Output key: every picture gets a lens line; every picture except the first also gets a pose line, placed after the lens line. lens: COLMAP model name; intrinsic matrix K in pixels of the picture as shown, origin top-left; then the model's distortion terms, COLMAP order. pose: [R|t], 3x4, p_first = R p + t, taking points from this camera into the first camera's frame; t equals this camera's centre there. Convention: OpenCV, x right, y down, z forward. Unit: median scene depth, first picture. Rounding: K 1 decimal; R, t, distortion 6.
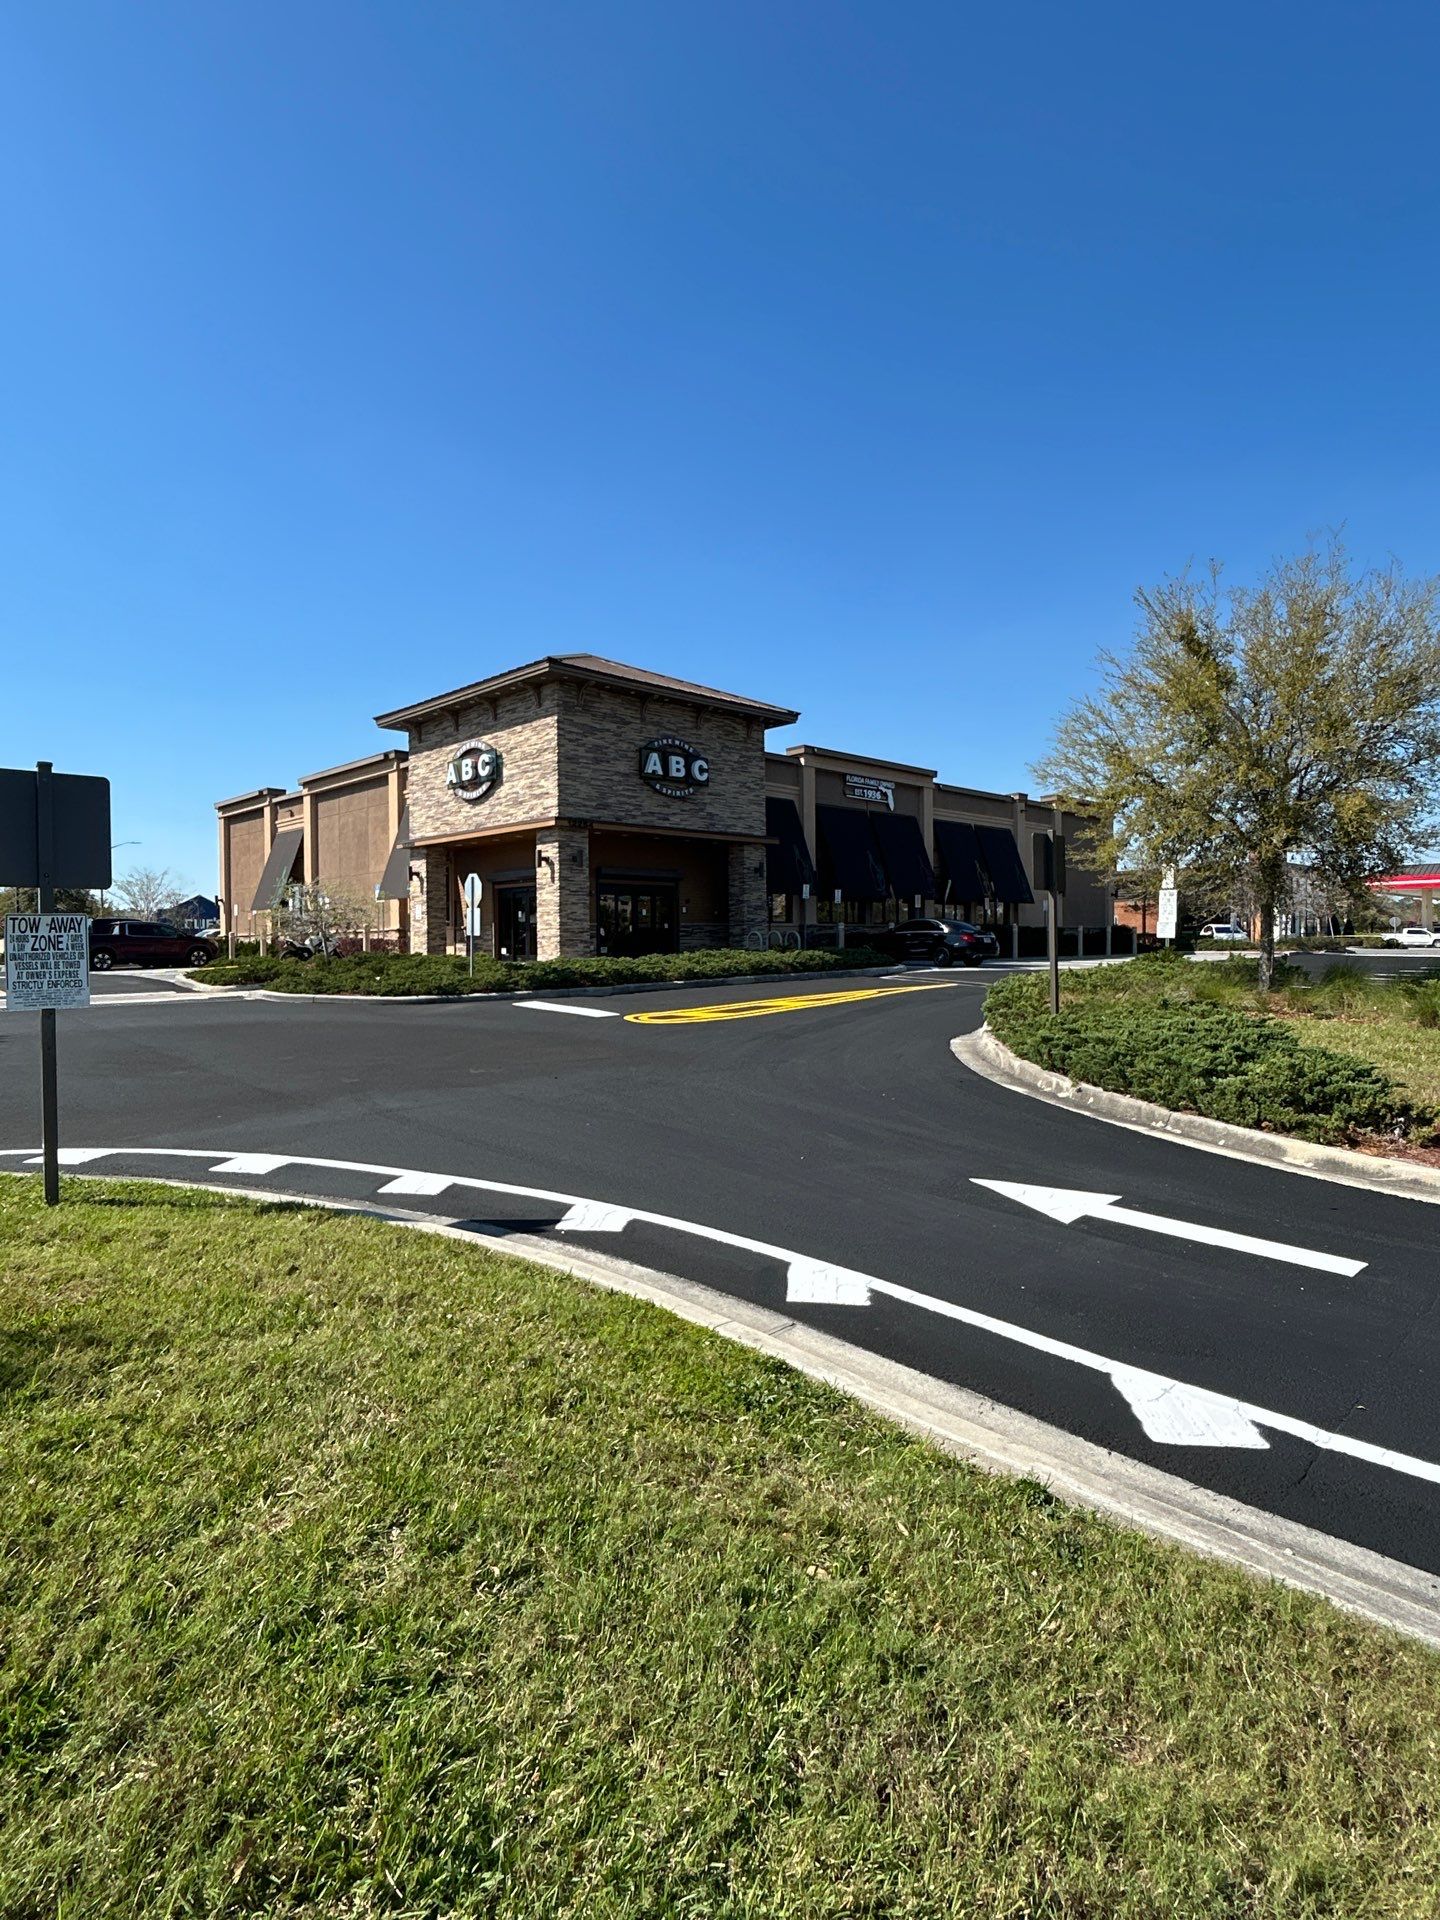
lens RADIAL K [[1044.6, 0, 720.0], [0, 1044.6, 960.0], [0, 0, 1]] dist [-0.001635, -0.000238]
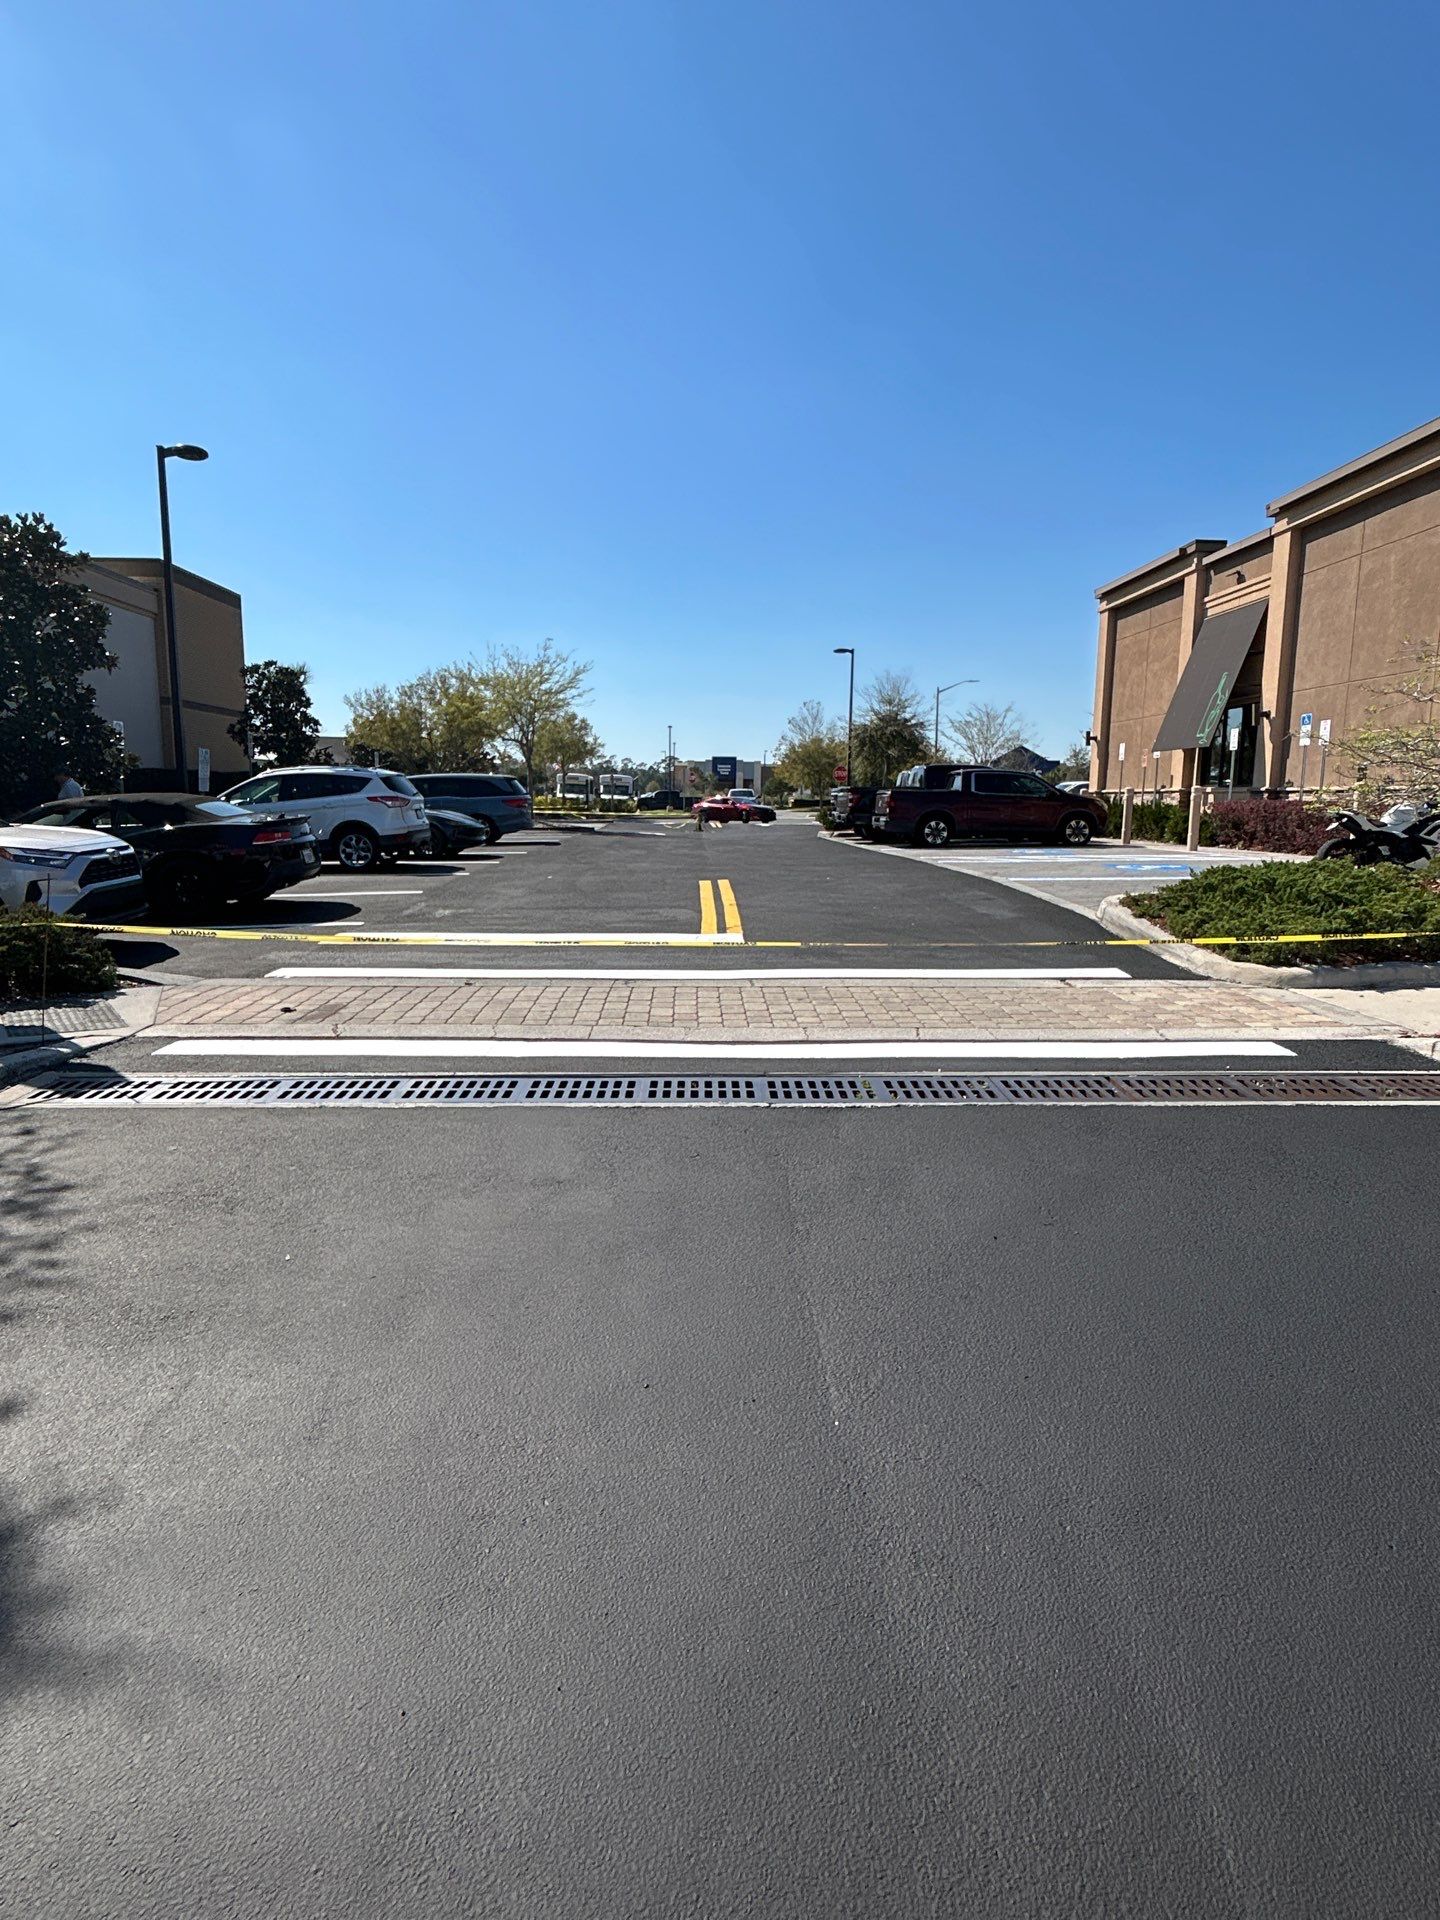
lens RADIAL K [[1044.6, 0, 720.0], [0, 1044.6, 960.0], [0, 0, 1]] dist [-0.001635, -0.000238]
pose [[0.743807, 0.117681, -0.657953, -0.229575], [-0.024640, 0.988537, 0.148954, -0.011993], [0.667940, -0.094581, 0.738180, 0.382167]]
